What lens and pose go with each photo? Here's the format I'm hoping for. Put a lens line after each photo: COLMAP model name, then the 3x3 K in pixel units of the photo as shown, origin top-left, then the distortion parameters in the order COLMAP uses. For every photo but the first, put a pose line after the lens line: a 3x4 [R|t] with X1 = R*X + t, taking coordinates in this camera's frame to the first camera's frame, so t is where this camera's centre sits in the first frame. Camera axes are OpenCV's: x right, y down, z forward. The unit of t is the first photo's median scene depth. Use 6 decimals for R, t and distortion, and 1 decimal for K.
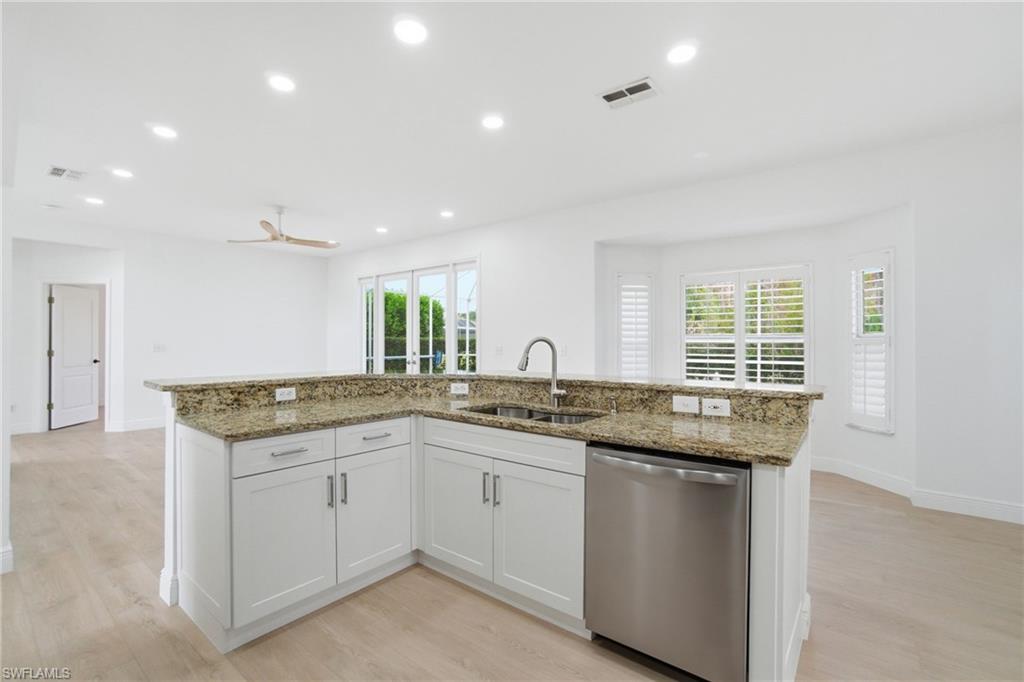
lens RADIAL K [[453.4, 0, 512.0], [0, 453.4, 341.0], [0, 0, 1]] dist [-0.037034, 0.000161]
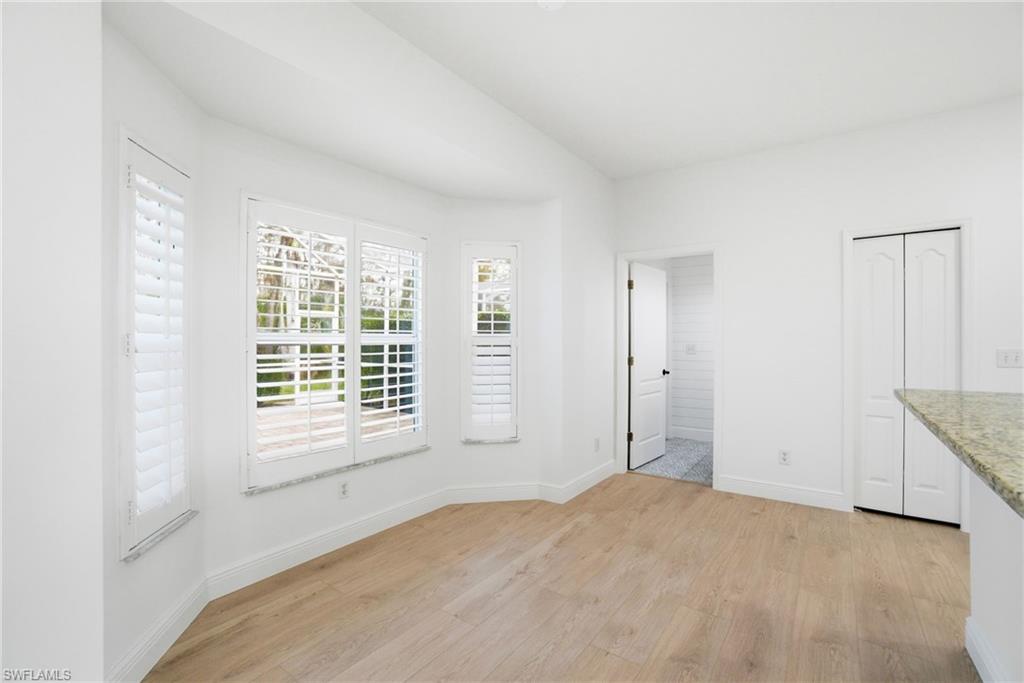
lens RADIAL K [[461.9, 0, 512.0], [0, 461.9, 341.5], [0, 0, 1]] dist [-0.065300, 0.000074]
pose [[-0.036757, -0.003556, 0.999318, -0.117511], [0.000430, 0.999994, 0.003574, -0.002383], [-0.999324, 0.000561, -0.036755, 1.004054]]
